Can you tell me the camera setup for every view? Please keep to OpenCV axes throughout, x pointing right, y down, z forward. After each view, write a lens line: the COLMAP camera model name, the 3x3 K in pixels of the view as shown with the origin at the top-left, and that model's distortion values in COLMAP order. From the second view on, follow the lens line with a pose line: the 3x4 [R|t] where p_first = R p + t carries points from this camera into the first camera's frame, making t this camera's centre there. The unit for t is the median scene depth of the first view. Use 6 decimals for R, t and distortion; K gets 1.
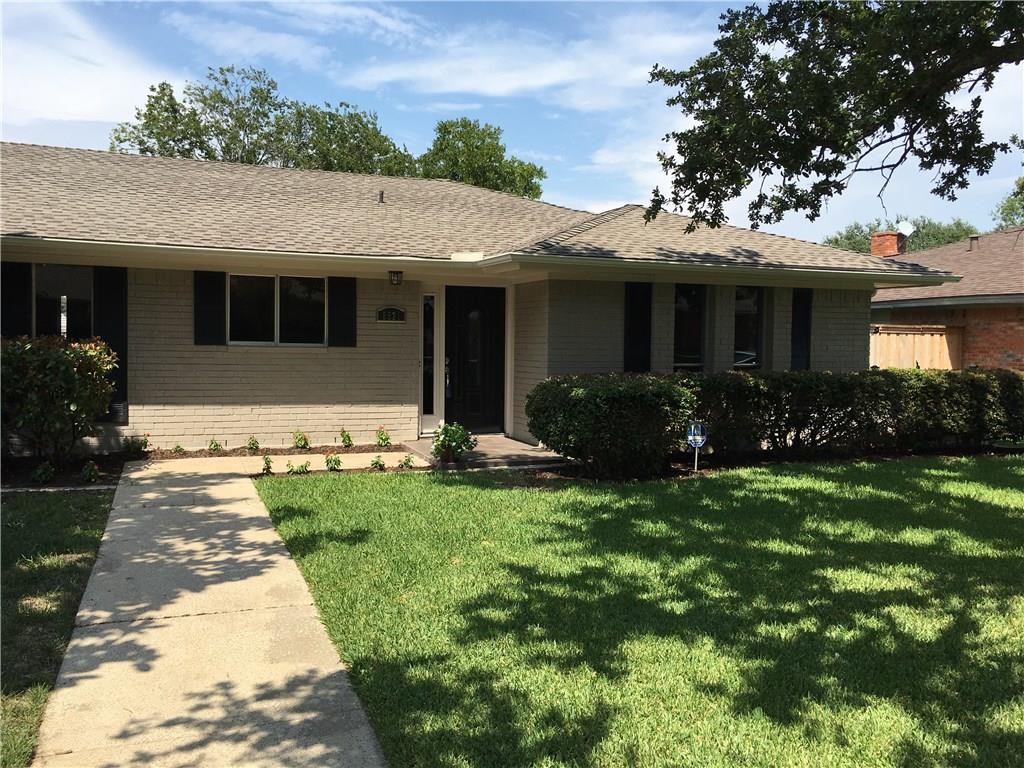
lens RADIAL K [[865.7, 0, 509.3], [0, 865.7, 369.6], [0, 0, 1]] dist [0.083643, -0.112953]
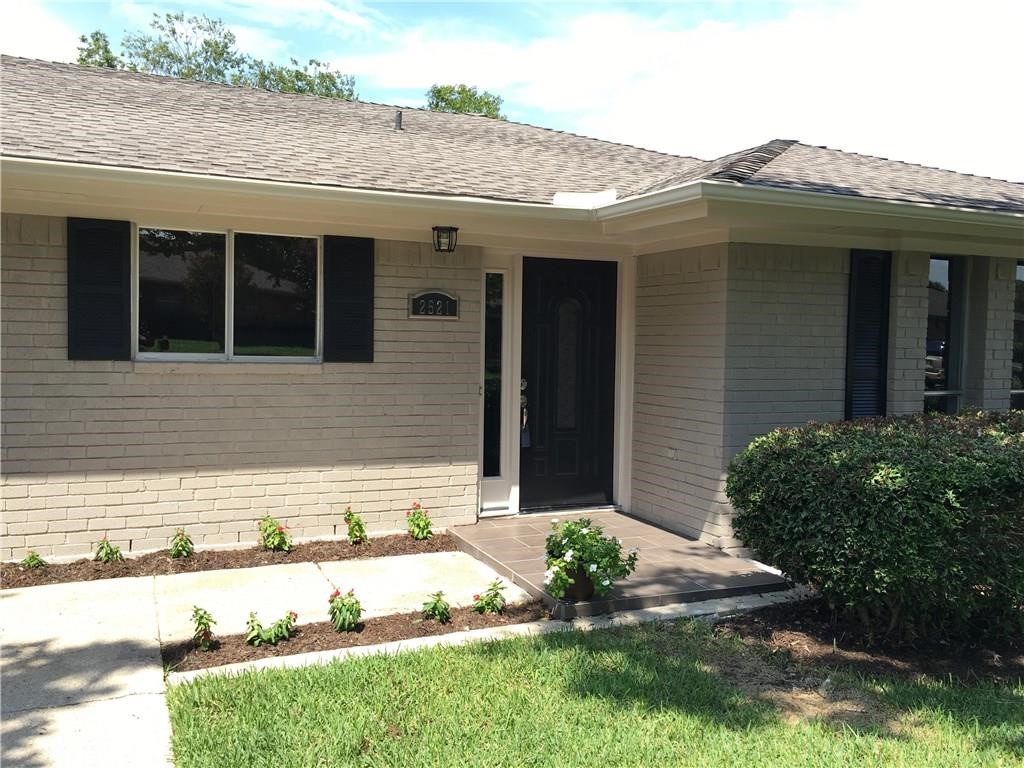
lens RADIAL K [[865.7, 0, 509.3], [0, 865.7, 369.6], [0, 0, 1]] dist [0.083643, -0.112953]
pose [[0.999058, 0.002392, 0.043321, -0.157302], [-0.002377, 0.999997, -0.000391, -0.030144], [-0.043322, 0.000288, 0.999061, 0.609211]]
